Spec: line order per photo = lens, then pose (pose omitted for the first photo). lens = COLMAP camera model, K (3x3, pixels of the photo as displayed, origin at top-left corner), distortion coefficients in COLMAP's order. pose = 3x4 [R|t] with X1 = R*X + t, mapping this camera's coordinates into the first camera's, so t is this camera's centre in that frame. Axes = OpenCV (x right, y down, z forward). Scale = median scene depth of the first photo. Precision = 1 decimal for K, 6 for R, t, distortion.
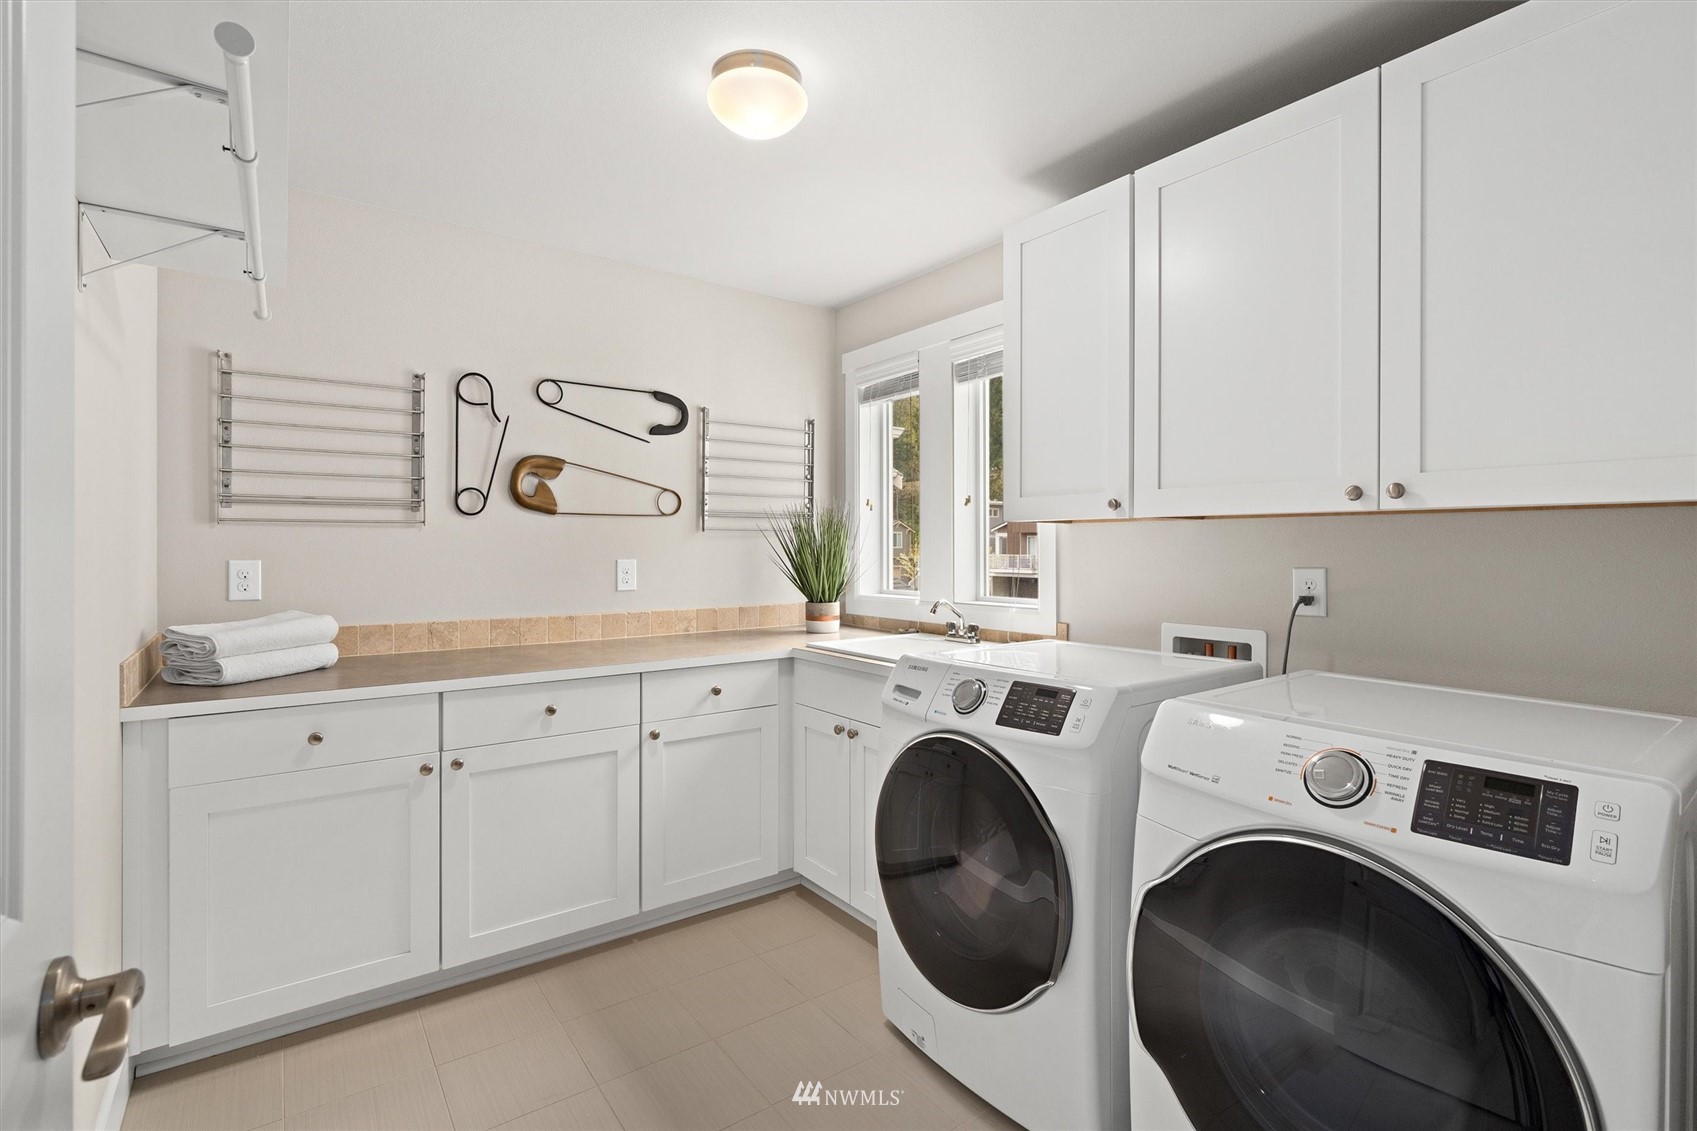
lens RADIAL K [[773.4, 0, 843.1], [0, 773.4, 552.8], [0, 0, 1]] dist [-0.000422, -0.000137]
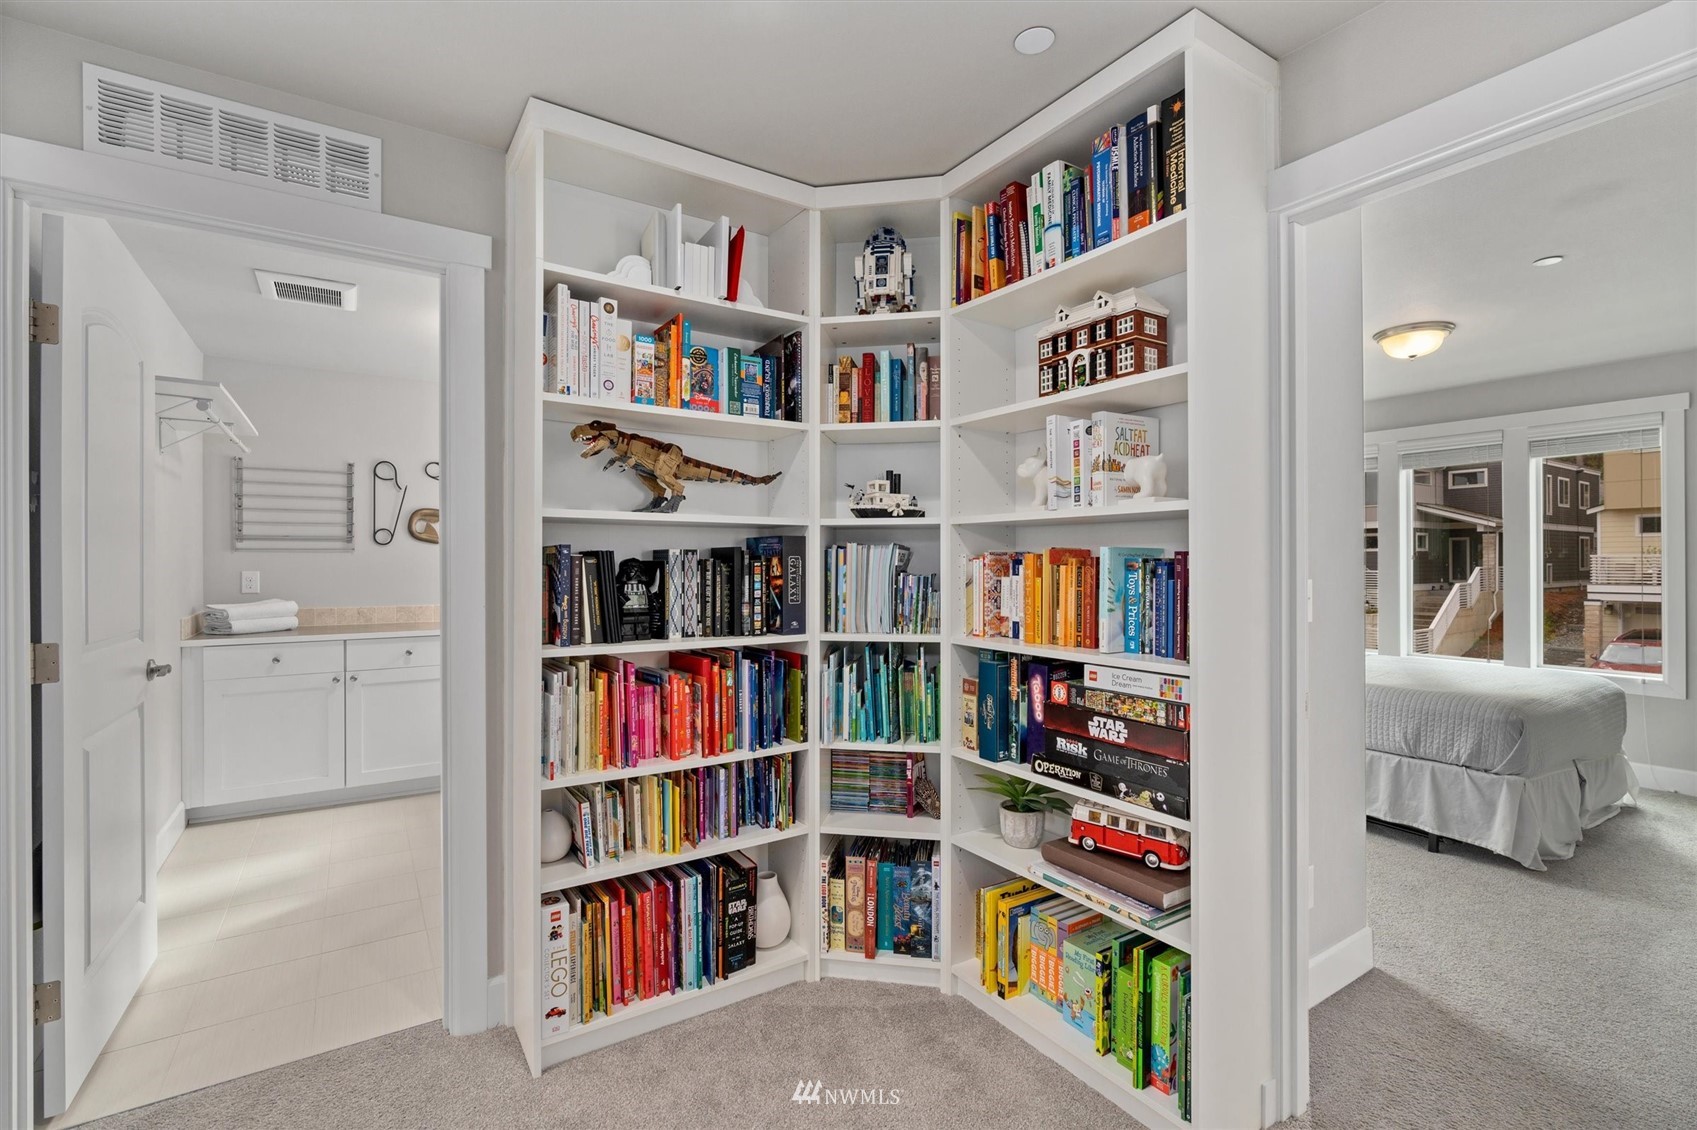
lens RADIAL K [[773.4, 0, 854.7], [0, 773.4, 569.6], [0, 0, 1]] dist [-0.000422, -0.000137]
pose [[0.998366, -0.006691, -0.056749, 0.741362], [0.006247, 0.999948, -0.008000, 0.029006], [0.056799, 0.007633, 0.998356, -0.725824]]
